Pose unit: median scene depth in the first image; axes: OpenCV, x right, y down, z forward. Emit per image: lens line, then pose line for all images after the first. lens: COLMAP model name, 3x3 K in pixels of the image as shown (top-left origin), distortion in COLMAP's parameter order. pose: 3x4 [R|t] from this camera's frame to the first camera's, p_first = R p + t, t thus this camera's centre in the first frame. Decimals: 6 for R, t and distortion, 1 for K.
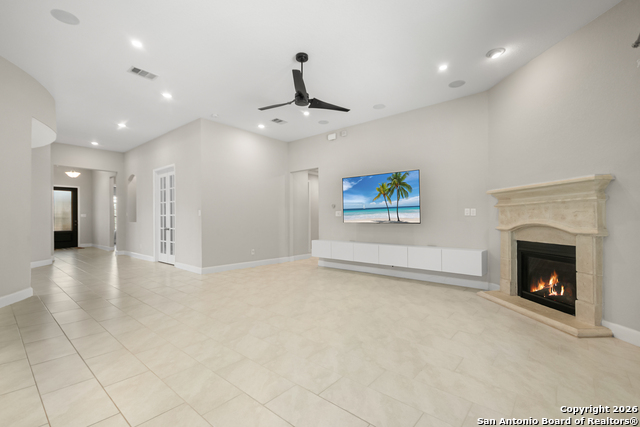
lens RADIAL K [[280.9, 0, 320.0], [0, 280.9, 213.5], [0, 0, 1]] dist [0.013794, 0.000362]
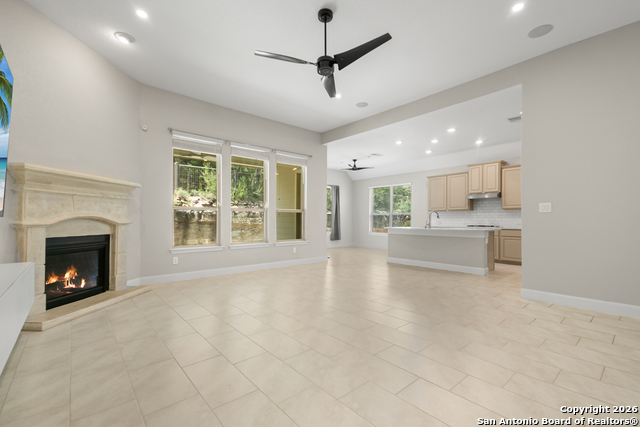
lens RADIAL K [[280.9, 0, 320.0], [0, 280.9, 213.5], [0, 0, 1]] dist [0.013794, 0.000362]
pose [[-0.988259, 0.004061, 0.152735, -0.155307], [-0.001858, 0.999253, -0.038589, 0.052490], [-0.152778, -0.038420, -0.987513, 1.537342]]
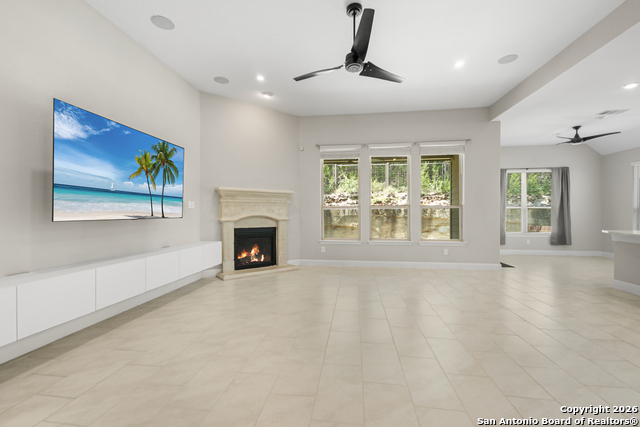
lens RADIAL K [[280.9, 0, 320.0], [0, 280.9, 213.5], [0, 0, 1]] dist [0.013794, 0.000362]
pose [[-0.531170, 0.000455, 0.847265, -0.606763], [-0.012199, 0.999892, -0.008184, 0.028971], [-0.847177, -0.014683, -0.531107, 1.271232]]
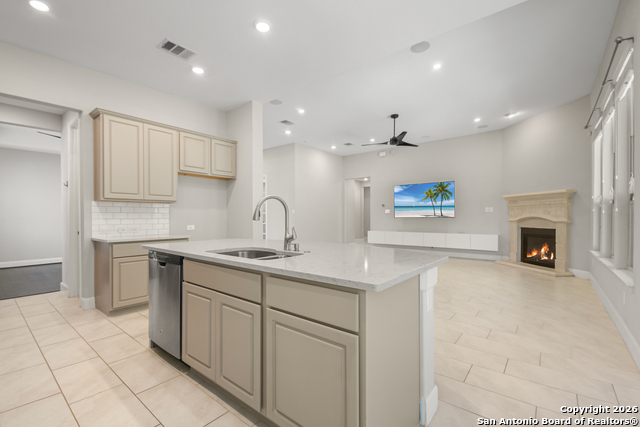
lens RADIAL K [[280.9, 0, 320.0], [0, 280.9, 213.5], [0, 0, 1]] dist [0.013794, 0.000362]
pose [[0.999747, 0.001030, 0.022472, -0.446092], [-0.001232, 0.999959, 0.008966, 0.002858], [-0.022462, -0.008991, 0.999707, -0.536605]]
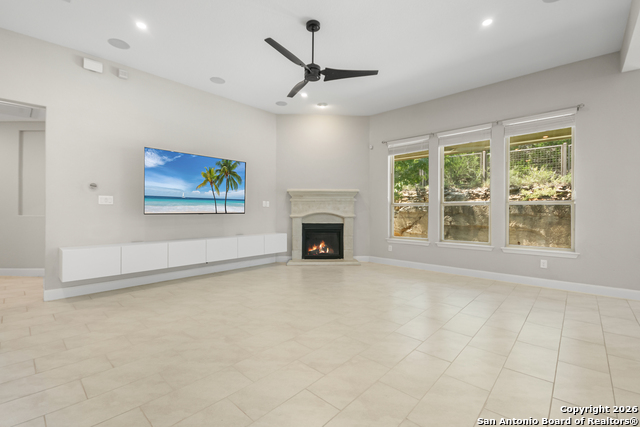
lens RADIAL K [[277.8, 0, 320.0], [0, 277.8, 213.5], [0, 0, 1]] dist [0.002947, 0.000077]
pose [[-0.024329, -0.028822, 0.999288, -0.769642], [-0.018283, 0.999430, 0.028381, -0.004292], [-0.999537, -0.017580, -0.024843, 0.880501]]
